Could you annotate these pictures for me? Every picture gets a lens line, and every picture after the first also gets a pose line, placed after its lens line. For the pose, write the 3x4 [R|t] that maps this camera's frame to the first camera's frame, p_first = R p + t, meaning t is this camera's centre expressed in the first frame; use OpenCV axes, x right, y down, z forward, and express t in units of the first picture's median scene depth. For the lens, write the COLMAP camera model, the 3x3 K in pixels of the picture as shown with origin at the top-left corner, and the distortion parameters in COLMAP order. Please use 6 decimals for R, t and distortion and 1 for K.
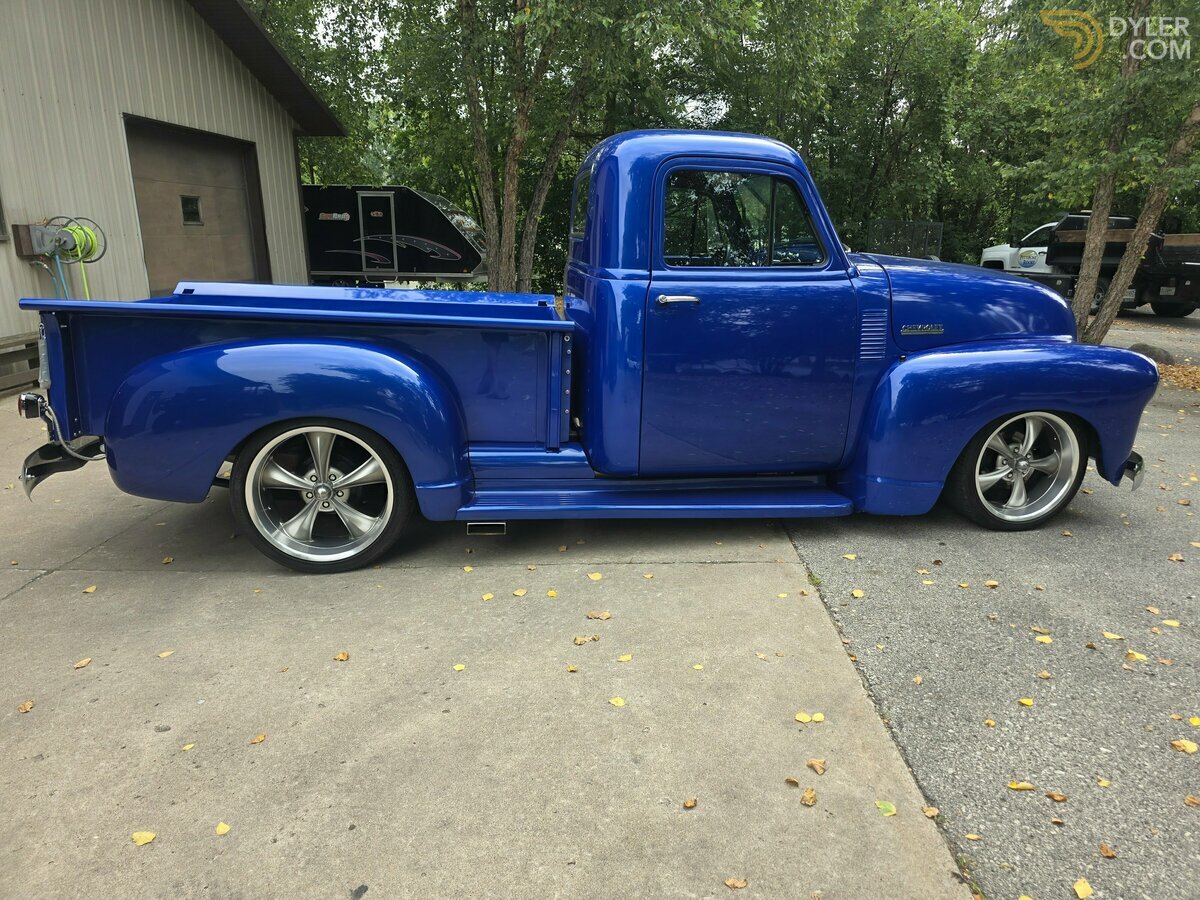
lens RADIAL K [[809.9, 0, 611.3], [0, 809.9, 443.3], [0, 0, 1]] dist [0.064732, -0.067249]
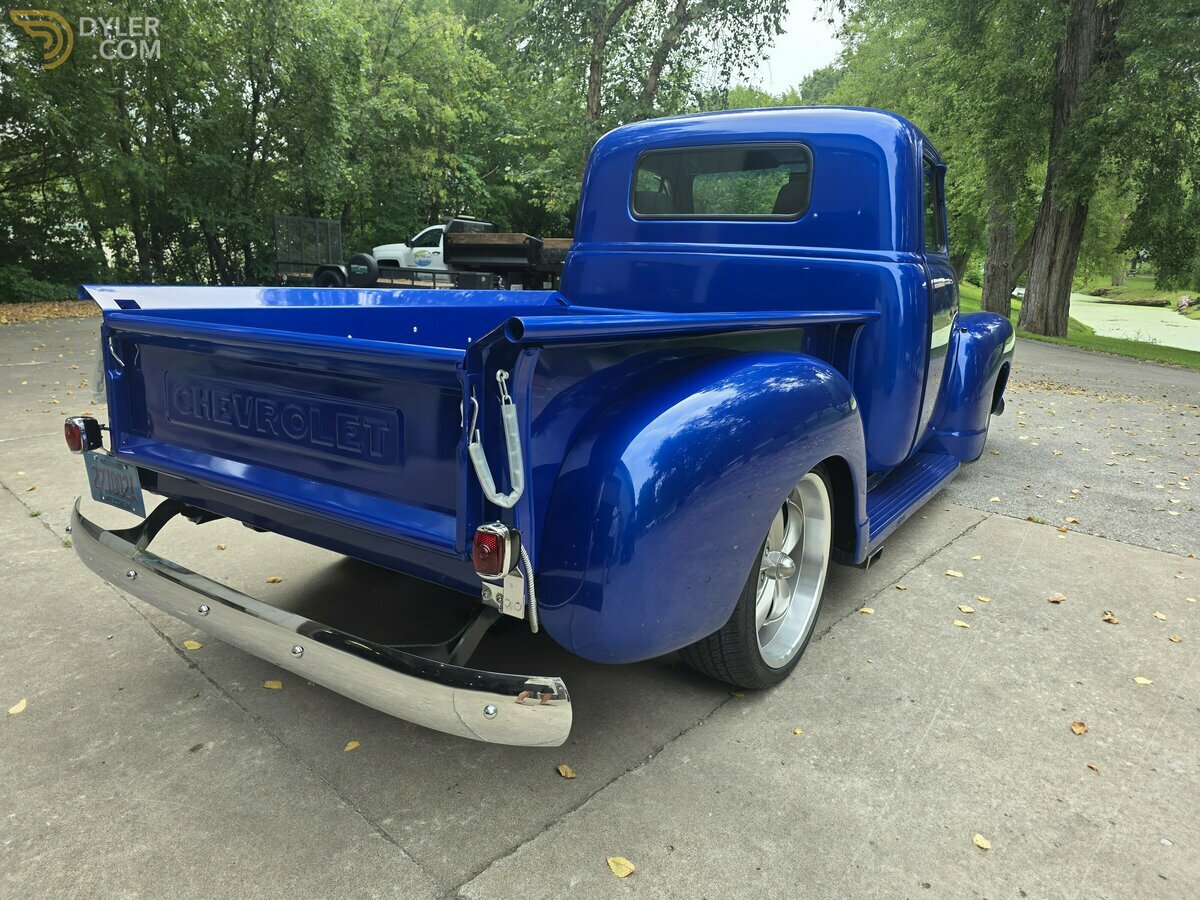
lens RADIAL K [[809.8, 0, 600.0], [0, 809.8, 450.0], [0, 0, 1]] dist [0.071690, -0.078035]
pose [[0.665386, -0.174082, 0.725918, -0.850842], [0.169456, 0.982266, 0.080232, -0.110000], [-0.727012, 0.069627, 0.683085, 0.554248]]
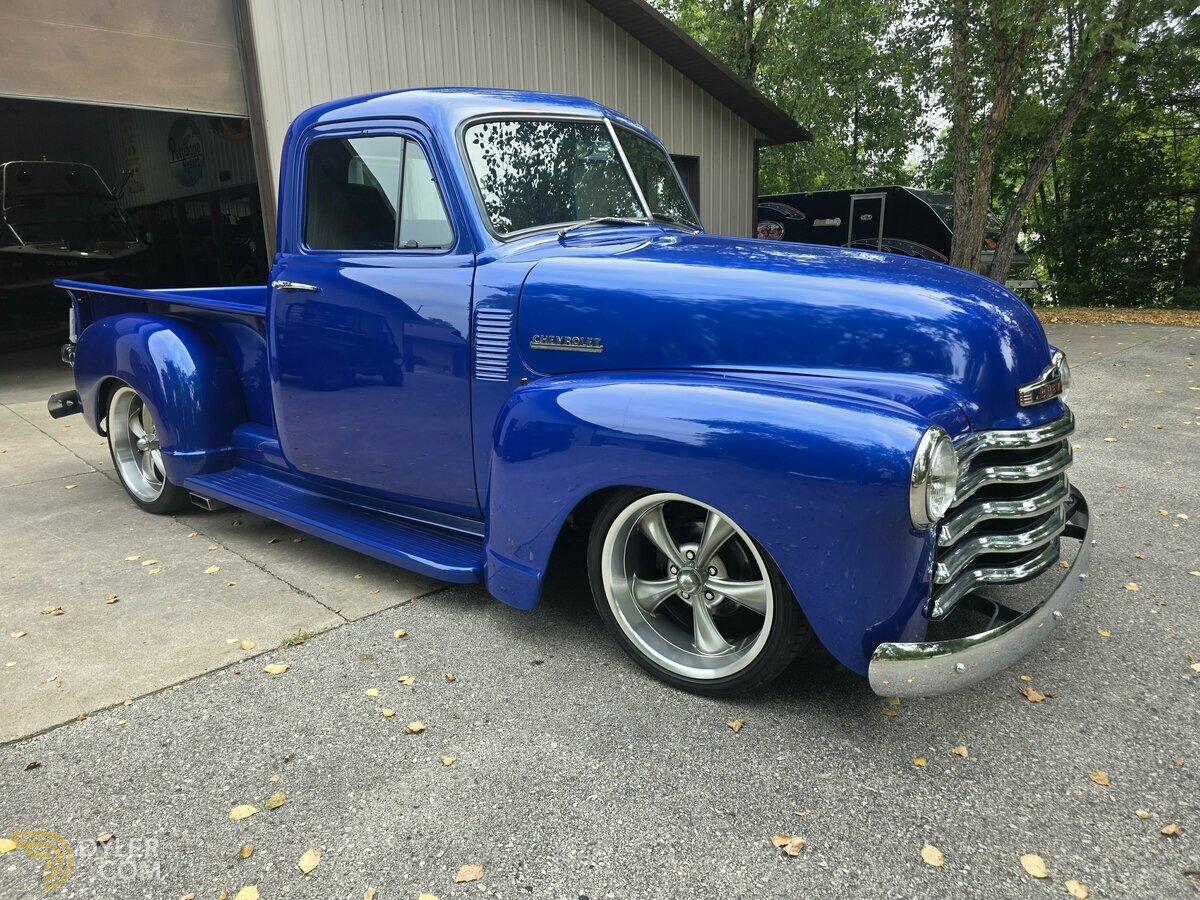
lens RADIAL K [[809.9, 0, 611.3], [0, 809.9, 443.3], [0, 0, 1]] dist [0.064732, -0.067249]
pose [[0.716302, 0.147147, -0.682099, 0.843986], [-0.155377, 0.986606, 0.049669, -0.093301], [0.680272, 0.070405, 0.729571, 0.522891]]
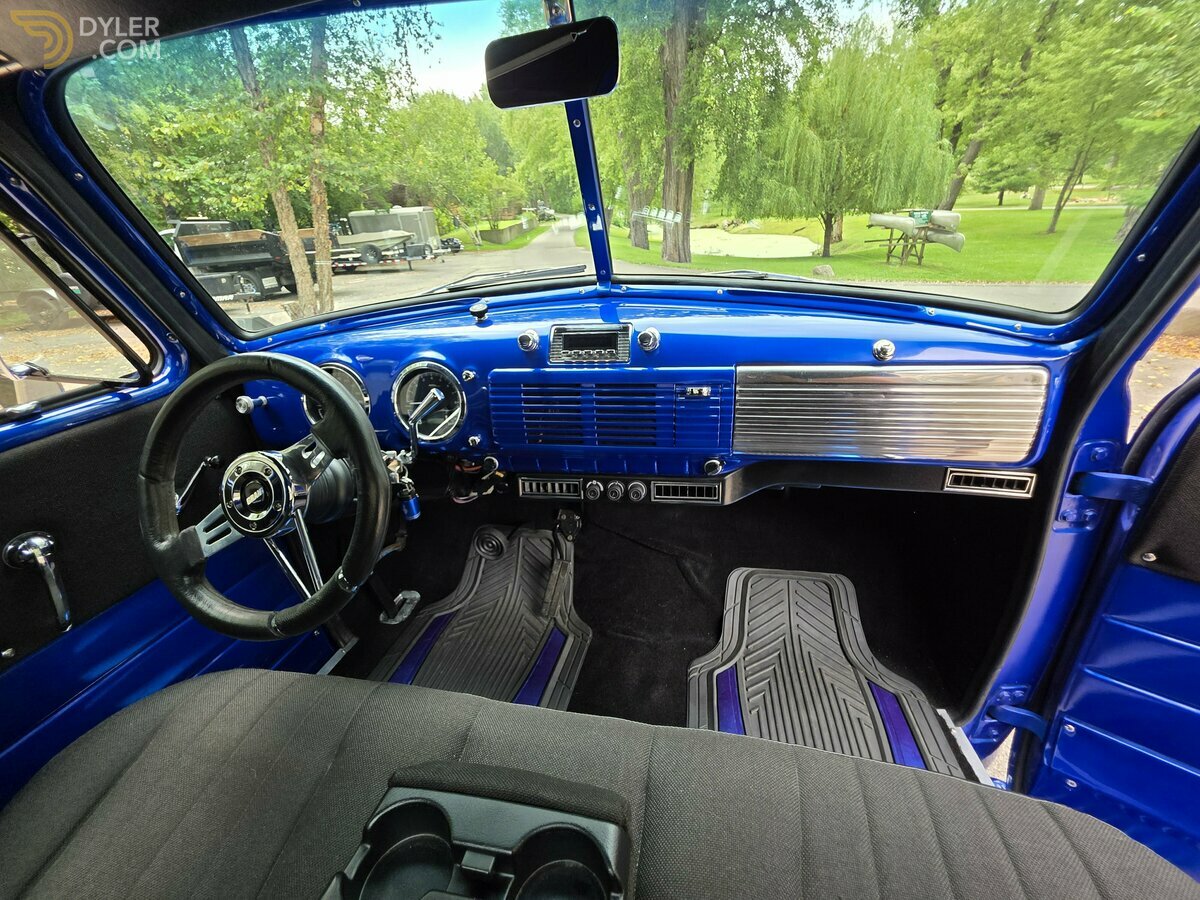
lens RADIAL K [[485.4, 0, 602.8], [0, 485.4, 445.5], [0, 0, 1]] dist [0.001808, -0.000614]
pose [[0.308893, -0.449884, 0.837968, 0.072680], [0.307052, 0.881047, 0.359826, -0.291094], [-0.900169, 0.146152, 0.410287, 1.047169]]
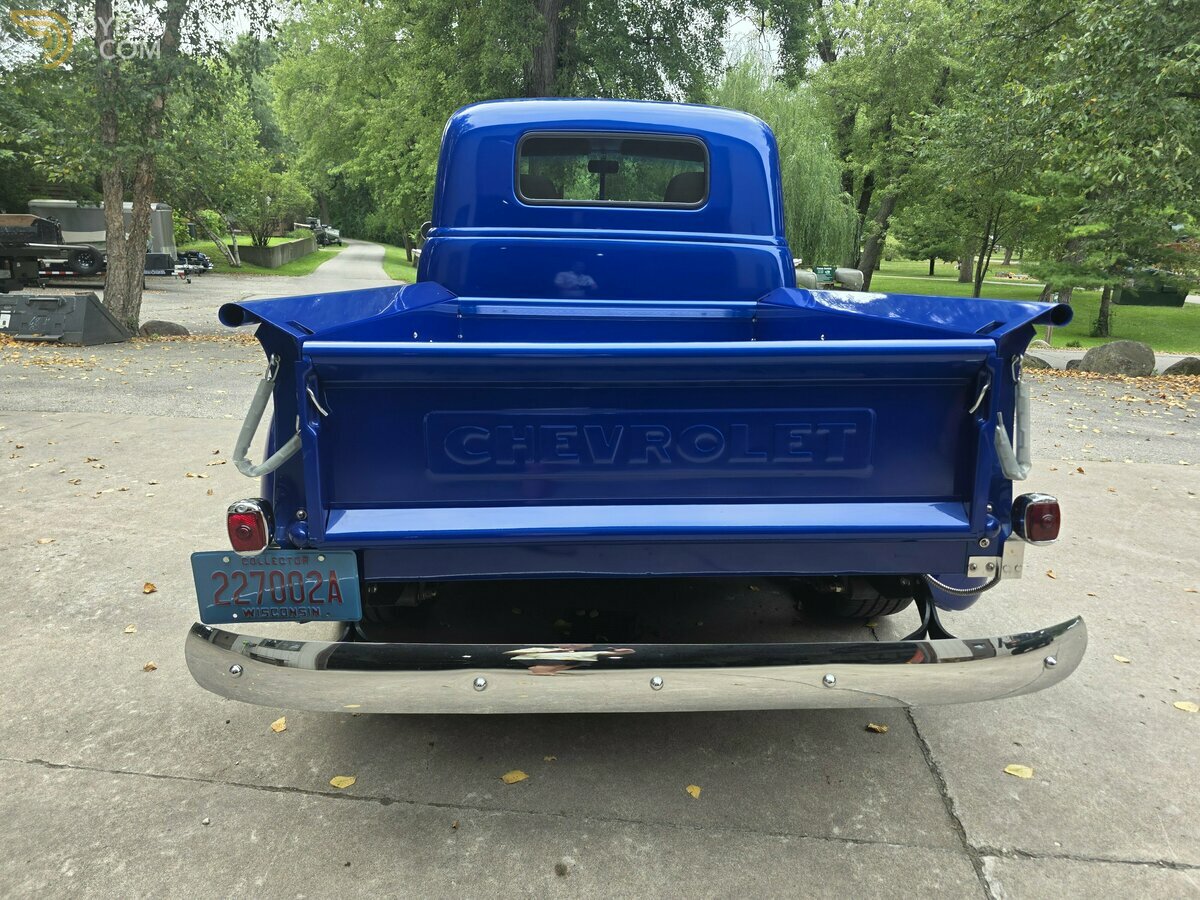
lens RADIAL K [[809.9, 0, 611.3], [0, 809.9, 443.3], [0, 0, 1]] dist [0.064732, -0.067249]
pose [[0.074461, -0.252311, 0.964777, -1.032992], [0.232913, 0.945105, 0.229190, -0.228432], [-0.969643, 0.207643, 0.129140, 1.016883]]
